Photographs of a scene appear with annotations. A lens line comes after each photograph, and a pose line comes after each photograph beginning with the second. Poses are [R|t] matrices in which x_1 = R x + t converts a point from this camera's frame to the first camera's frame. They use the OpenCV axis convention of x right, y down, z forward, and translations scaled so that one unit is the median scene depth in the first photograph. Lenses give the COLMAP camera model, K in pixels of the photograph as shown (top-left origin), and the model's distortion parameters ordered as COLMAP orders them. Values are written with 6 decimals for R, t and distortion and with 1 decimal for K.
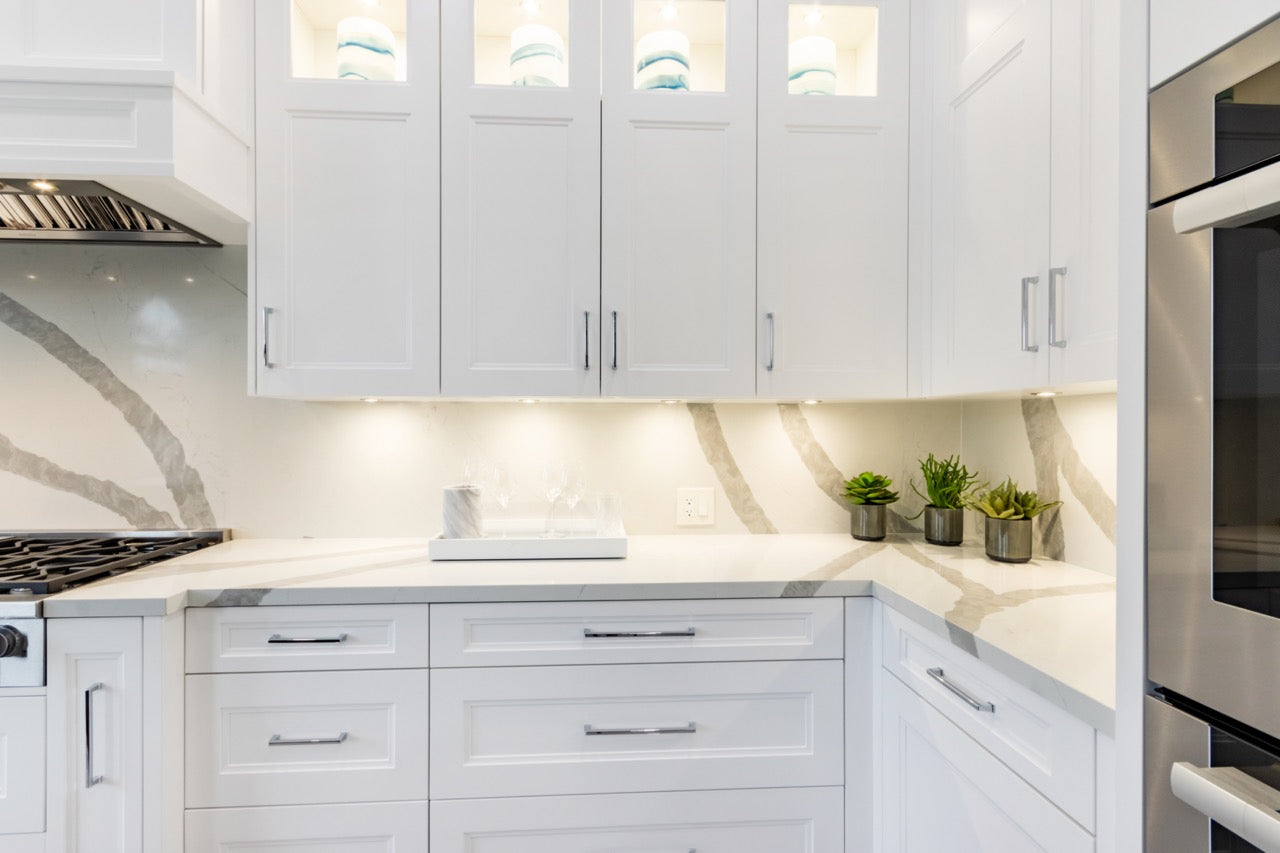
lens RADIAL K [[601.8, 0, 573.7], [0, 601.8, 430.8], [0, 0, 1]] dist [0.000093, -0.000212]
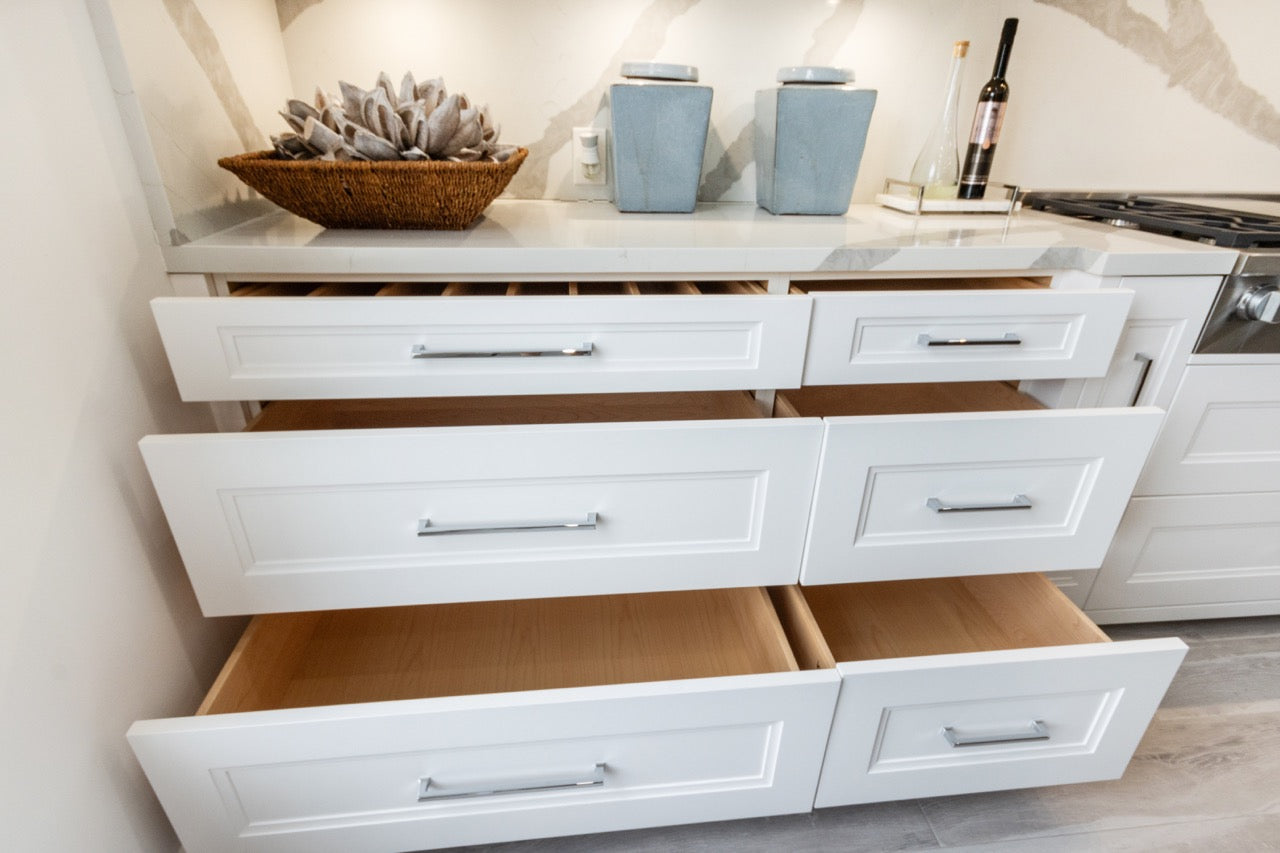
lens RADIAL K [[635.7, 0, 640.5], [0, 635.7, 438.7], [0, 0, 1]] dist [0.002938, 0.000227]
pose [[0.998357, -0.007459, 0.056820, -1.752964], [-0.019480, 0.888288, 0.458874, 0.075673], [-0.053895, -0.459226, 0.886683, 0.079800]]
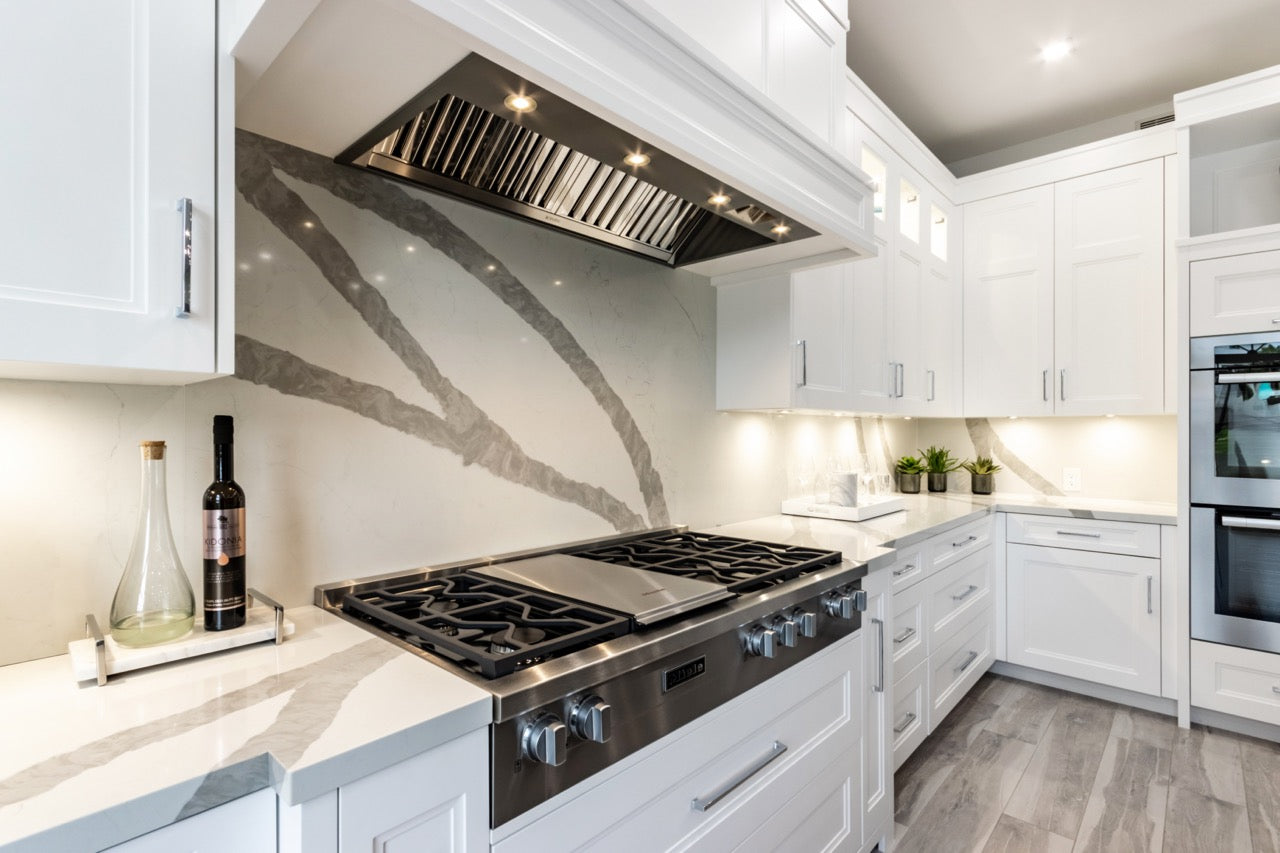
lens RADIAL K [[607.3, 0, 642.8], [0, 607.3, 433.0], [0, 0, 1]] dist [0.002403, 0.000865]
pose [[0.715833, -0.002390, 0.698267, -1.410422], [0.002372, 0.999997, 0.000991, -0.006236], [-0.698267, 0.000947, 0.715836, 0.248975]]
